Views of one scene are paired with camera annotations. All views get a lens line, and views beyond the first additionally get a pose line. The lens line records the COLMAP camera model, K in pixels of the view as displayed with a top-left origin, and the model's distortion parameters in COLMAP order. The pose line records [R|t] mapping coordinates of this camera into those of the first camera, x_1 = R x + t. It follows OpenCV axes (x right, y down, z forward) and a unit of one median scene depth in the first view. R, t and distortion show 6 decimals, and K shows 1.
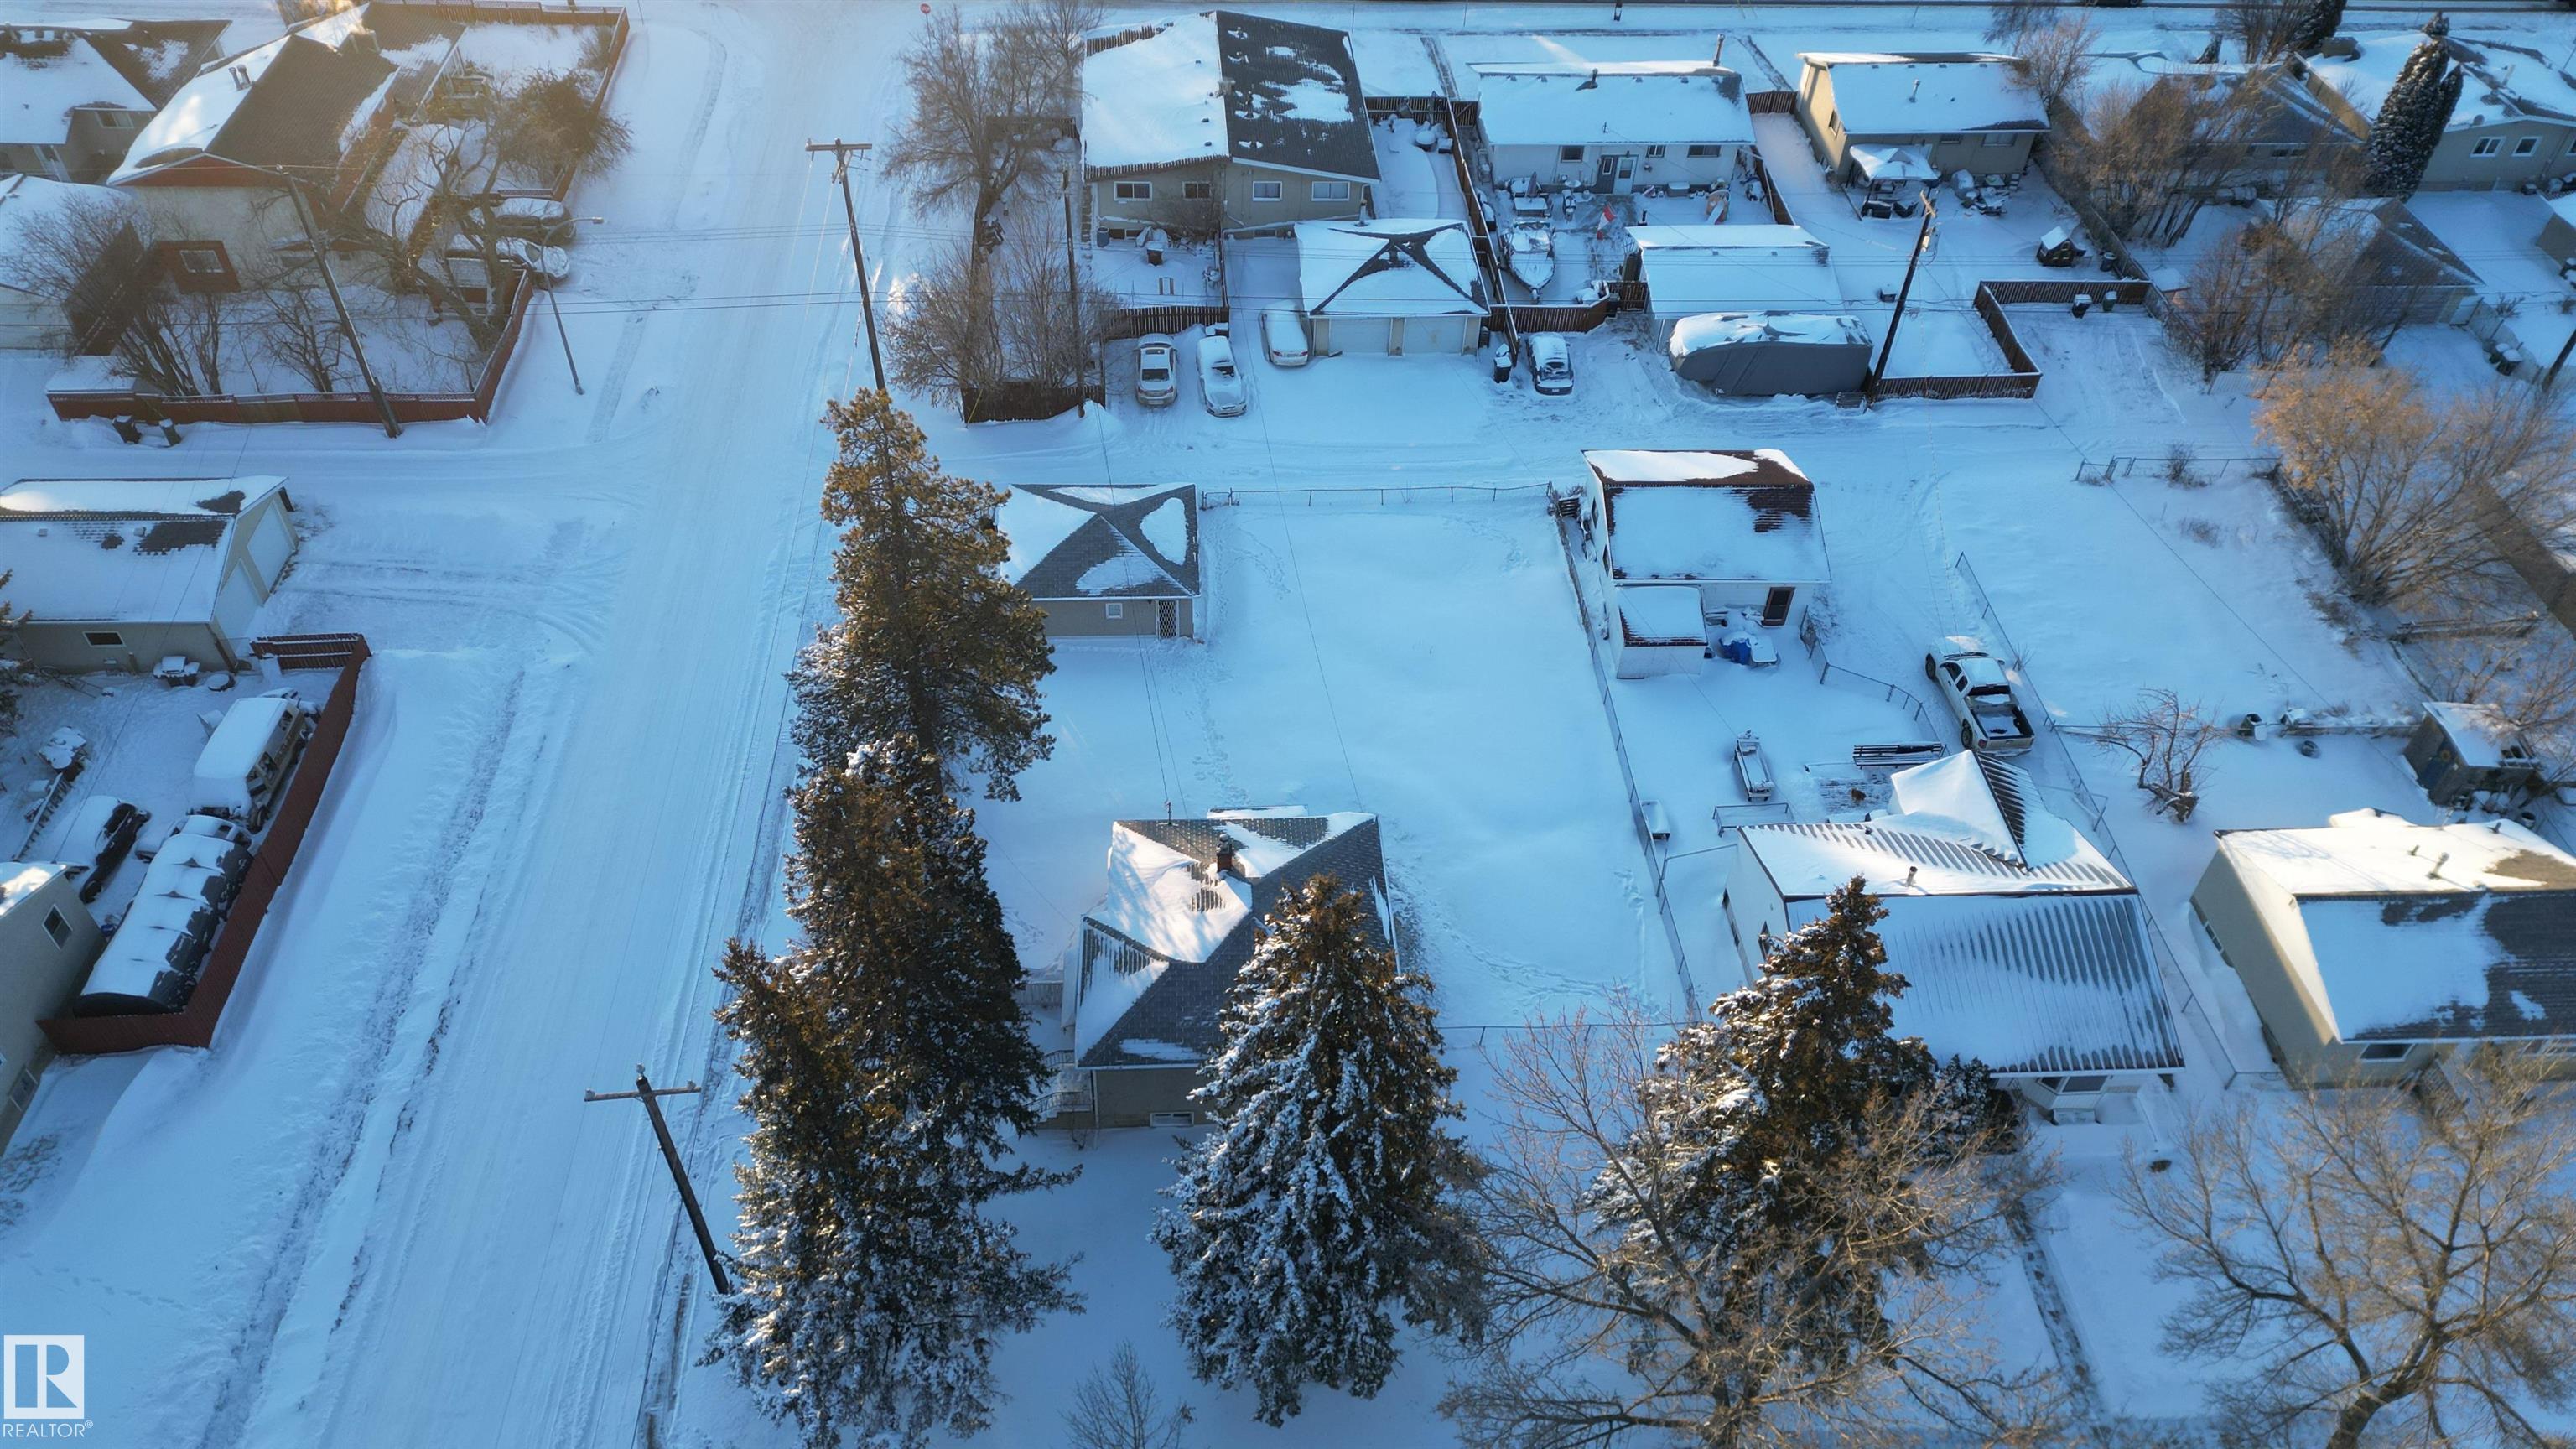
lens RADIAL K [[1781.1, 0, 1301.6], [0, 1781.1, 724.4], [0, 0, 1]] dist [0.074901, -0.068163]
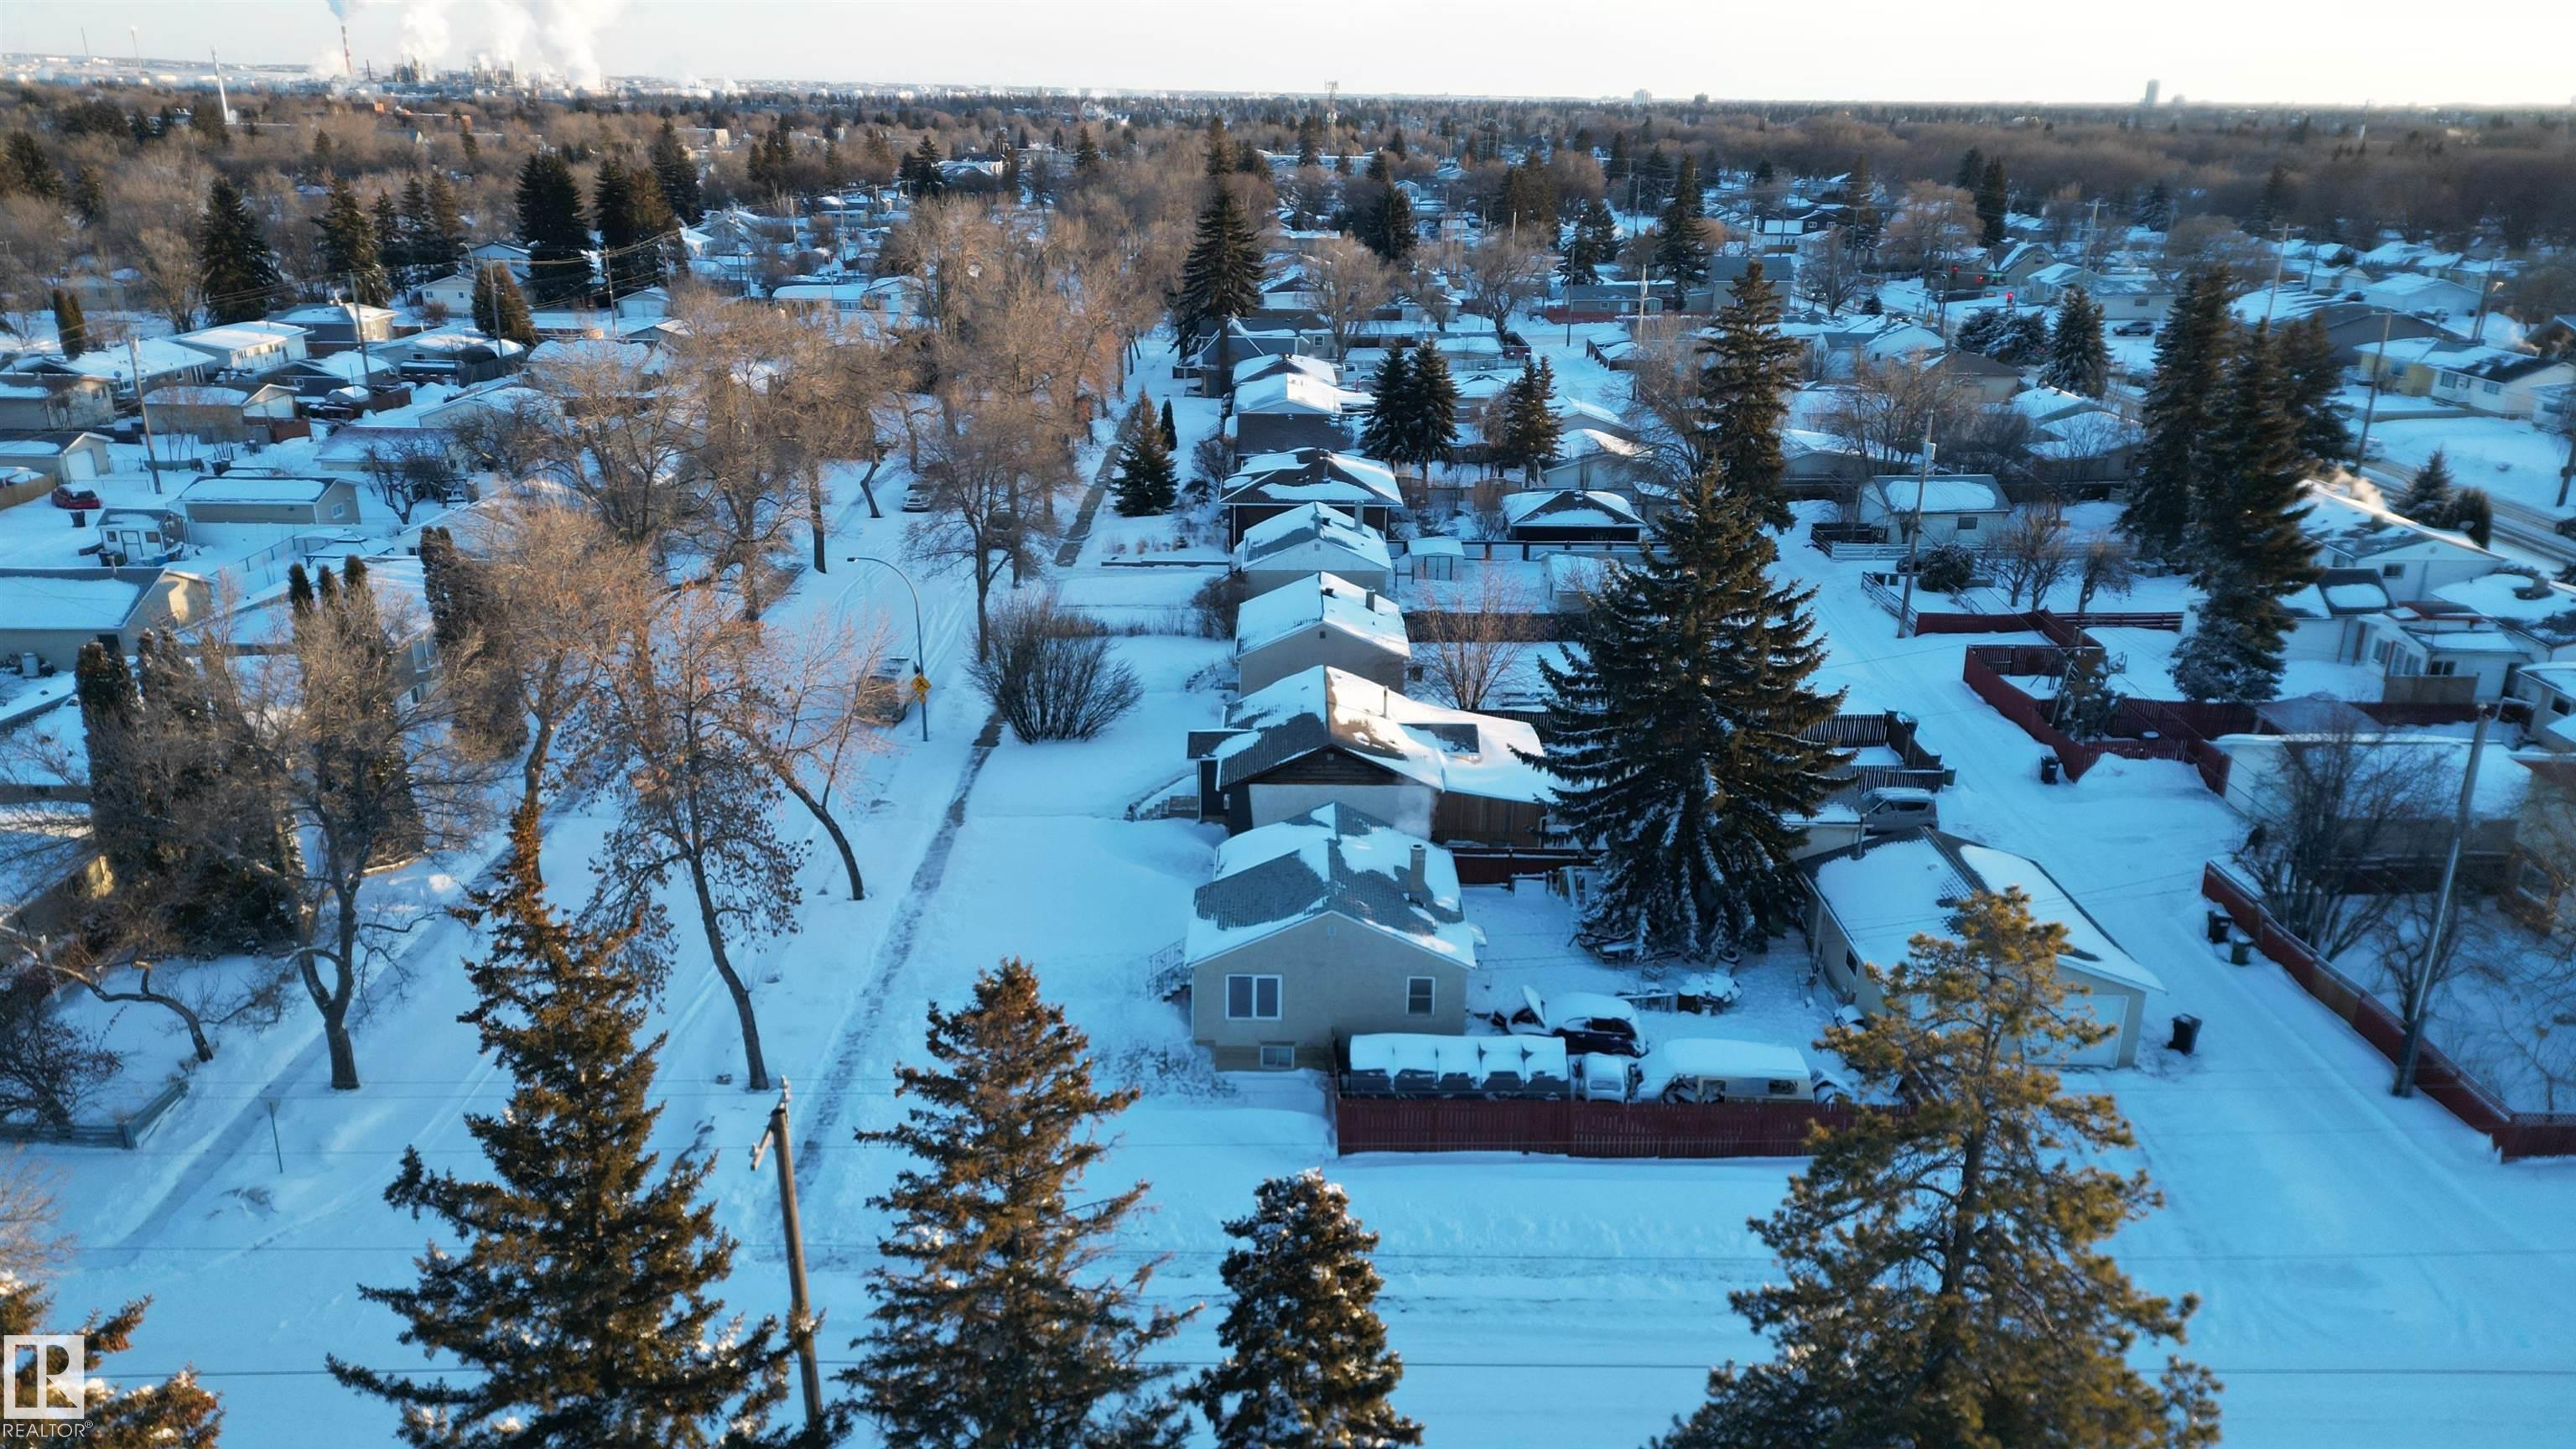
lens RADIAL K [[1773.6, 0, 1292.8], [0, 1773.6, 736.8], [0, 0, 1]] dist [0.075679, -0.079917]
pose [[-0.060263, 0.299859, -0.952078, 0.180847], [-0.700730, 0.666569, 0.254291, -0.156852], [0.710877, 0.682474, 0.169951, 0.581486]]
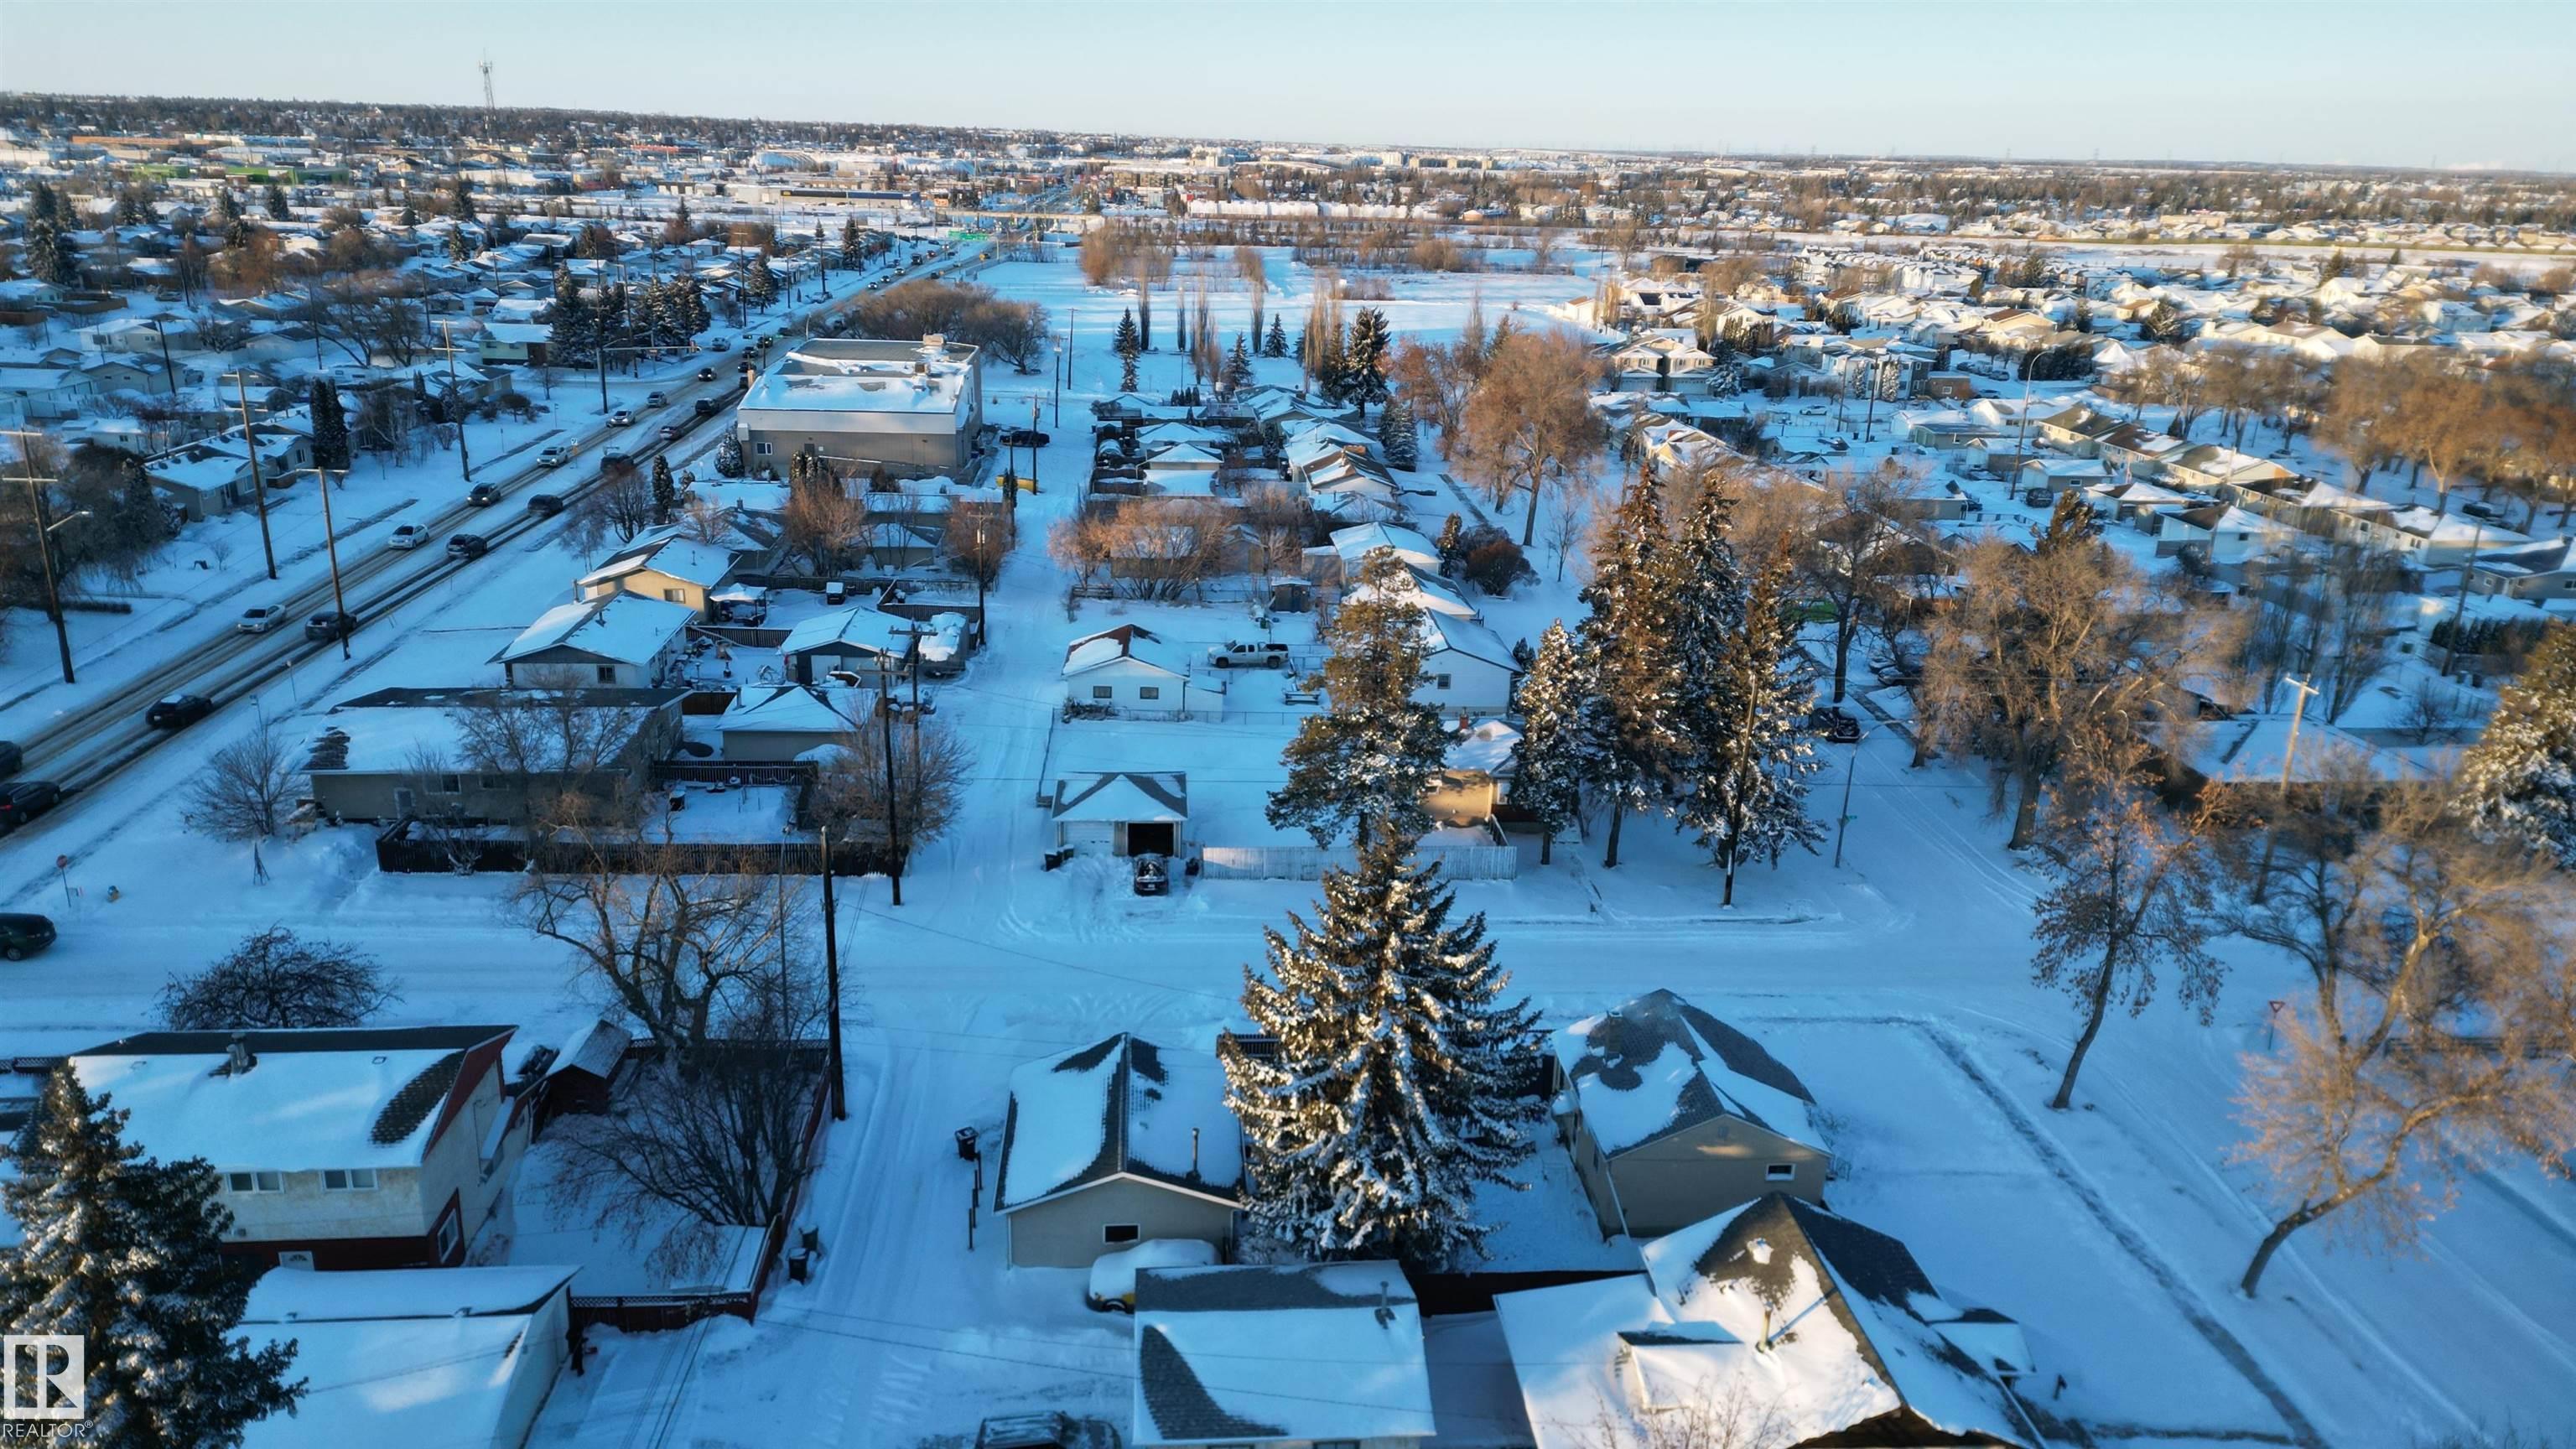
lens RADIAL K [[1773.6, 0, 1292.8], [0, 1773.6, 736.8], [0, 0, 1]] dist [0.075679, -0.079917]
pose [[-0.009168, -0.347906, 0.937485, -1.542397], [0.672286, 0.691872, 0.263333, -0.452868], [-0.740235, 0.632672, 0.227549, 0.610766]]
